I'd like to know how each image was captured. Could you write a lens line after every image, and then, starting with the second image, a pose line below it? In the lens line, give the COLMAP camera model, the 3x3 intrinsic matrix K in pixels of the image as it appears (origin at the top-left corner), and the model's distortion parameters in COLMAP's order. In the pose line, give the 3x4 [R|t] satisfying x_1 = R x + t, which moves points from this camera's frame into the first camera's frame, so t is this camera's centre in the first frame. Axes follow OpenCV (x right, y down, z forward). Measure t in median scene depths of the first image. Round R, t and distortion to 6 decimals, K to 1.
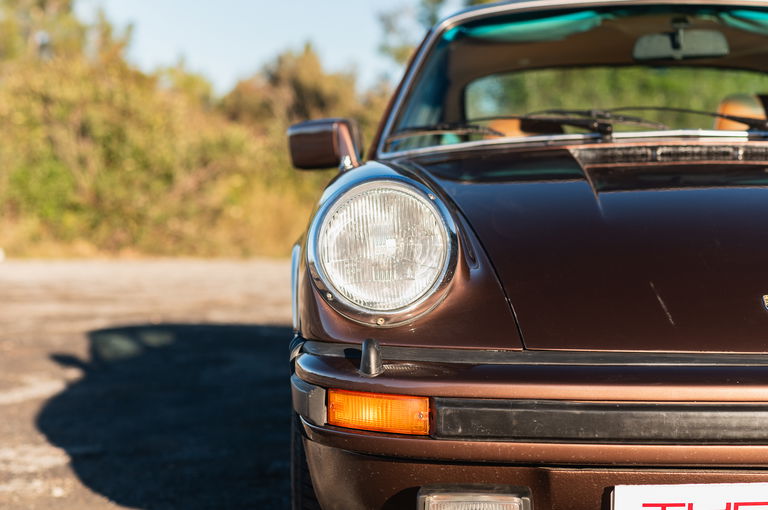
lens RADIAL K [[1861.6, 0, 384.0], [0, 1861.6, 255.0], [0, 0, 1]] dist [-0.031832, 0.094849]
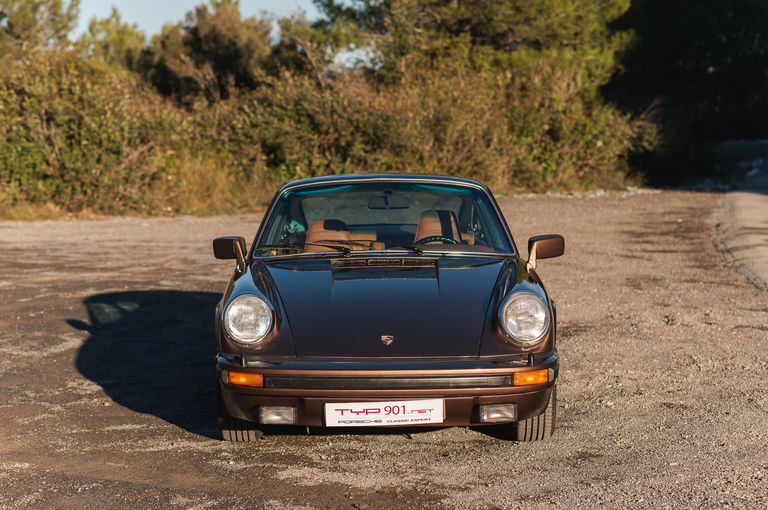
lens RADIAL K [[1861.6, 0, 384.0], [0, 1861.6, 255.0], [0, 0, 1]] dist [-0.031832, 0.094849]
pose [[0.999104, -0.004936, 0.042044, 0.034363], [0.002587, 0.998442, 0.055746, -0.101487], [-0.042253, -0.055587, 0.997559, -0.712388]]
